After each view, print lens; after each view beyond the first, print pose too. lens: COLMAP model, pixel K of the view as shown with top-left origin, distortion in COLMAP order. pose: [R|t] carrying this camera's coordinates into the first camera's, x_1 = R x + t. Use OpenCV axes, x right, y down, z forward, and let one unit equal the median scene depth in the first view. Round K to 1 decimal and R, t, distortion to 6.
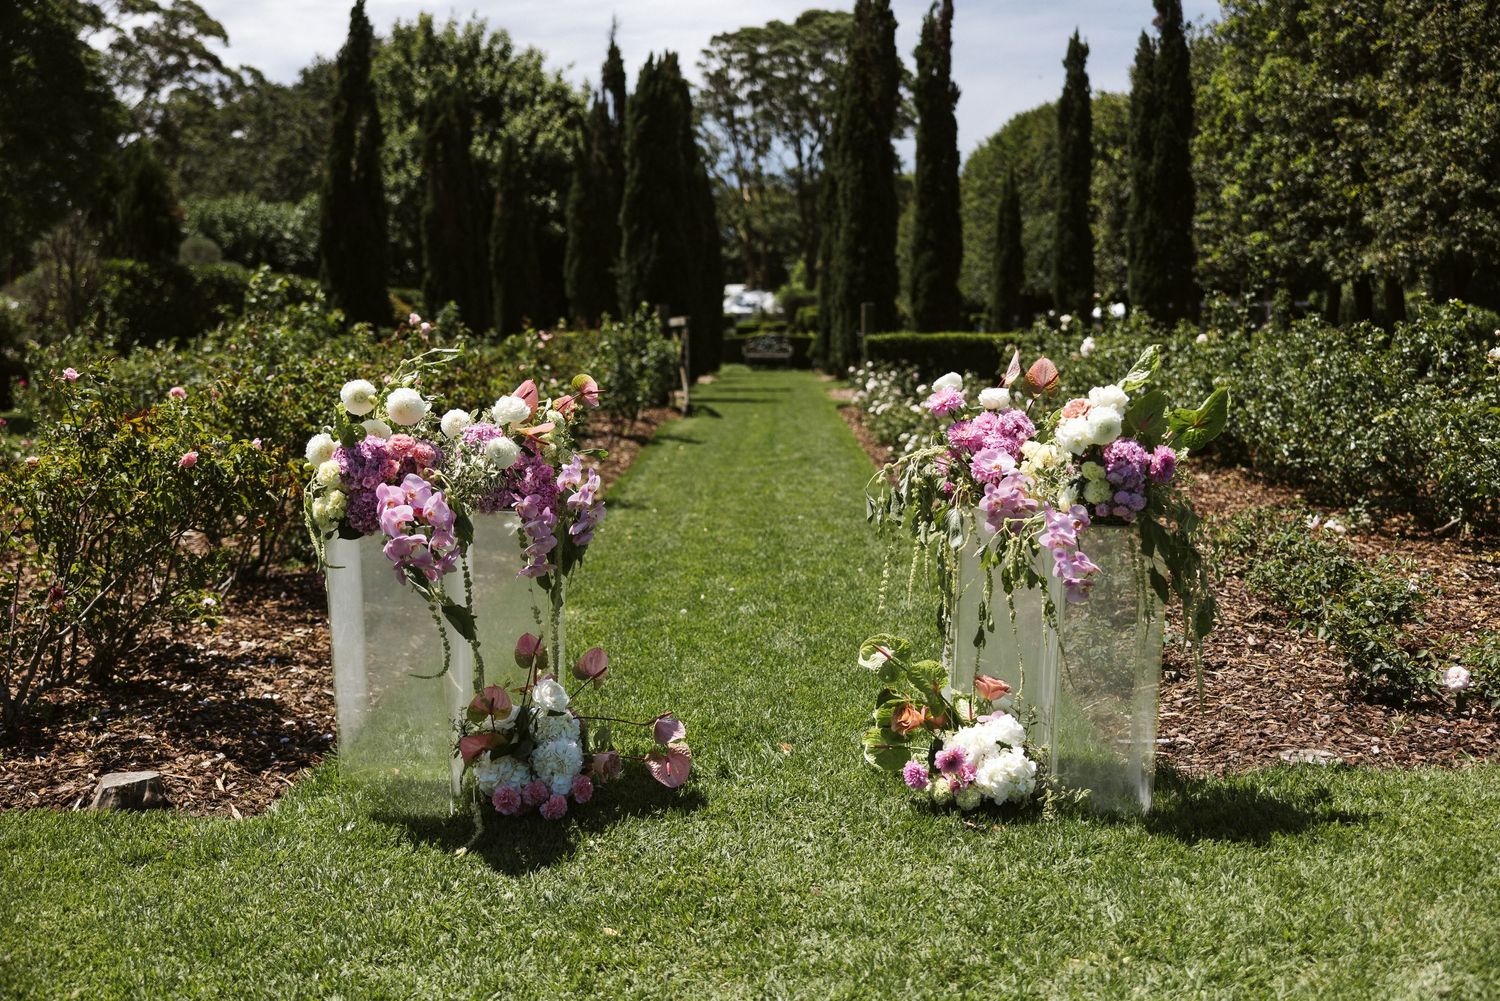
lens RADIAL K [[1671.1, 0, 758.4], [0, 1671.1, 502.7], [0, 0, 1]] dist [0.002116, 0.000000]
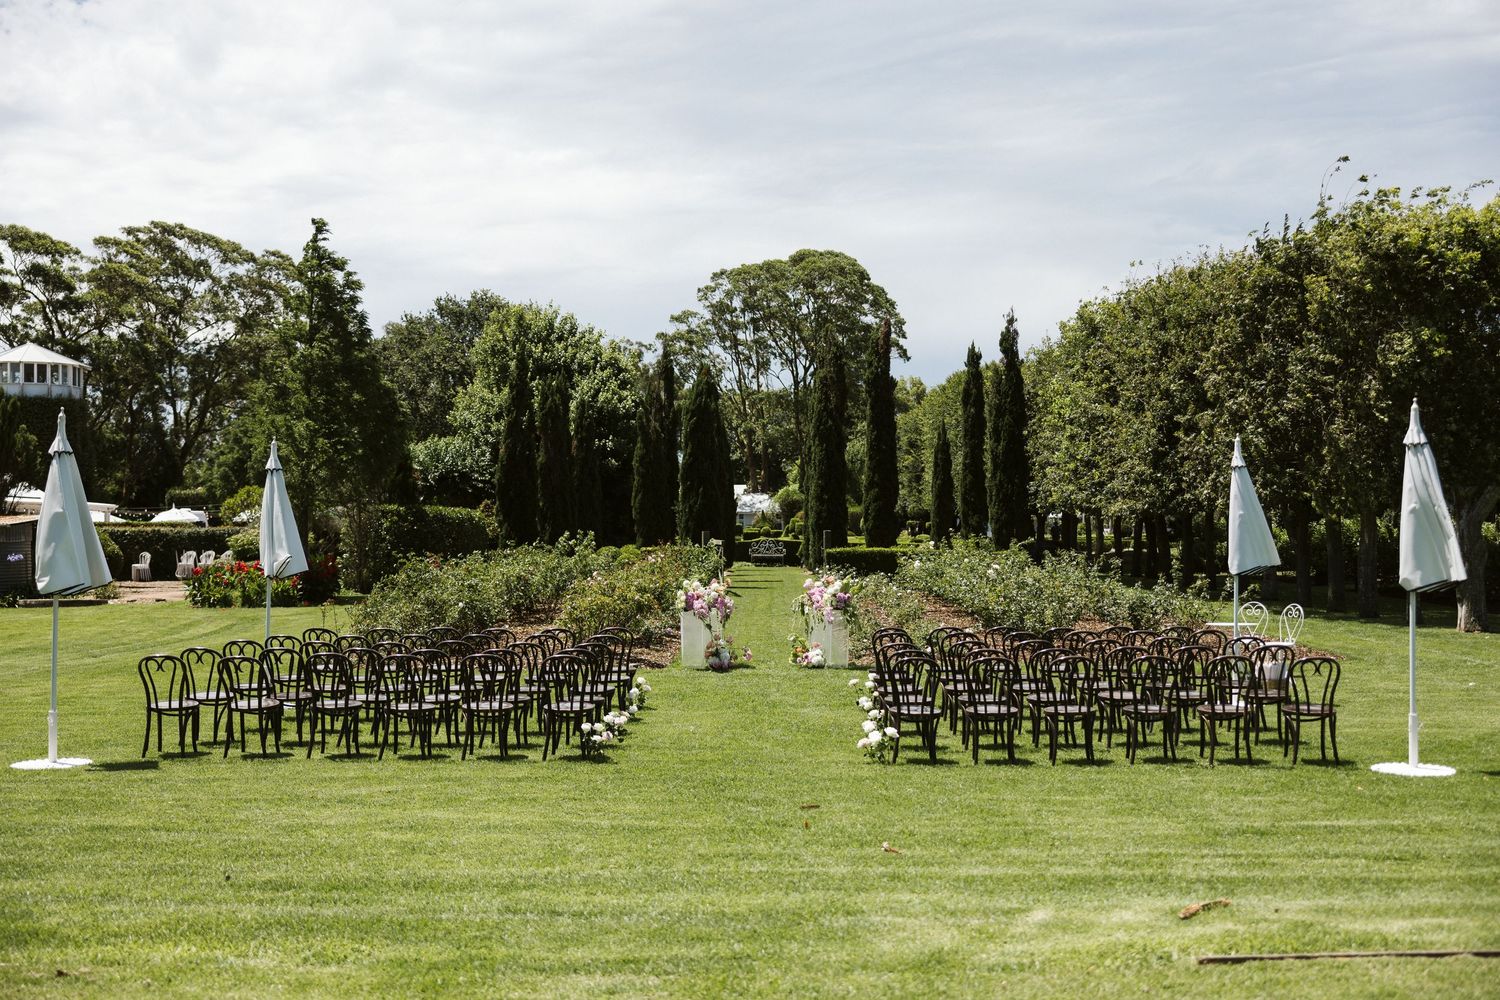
lens RADIAL K [[1724.6, 0, 745.0], [0, 1724.6, 504.9], [0, 0, 1]] dist [-0.024538, 0.000000]
pose [[0.999975, -0.000087, -0.007015, -0.020675], [-0.000690, 0.993857, -0.110669, 0.187358], [0.006981, 0.110671, 0.993833, -2.844855]]
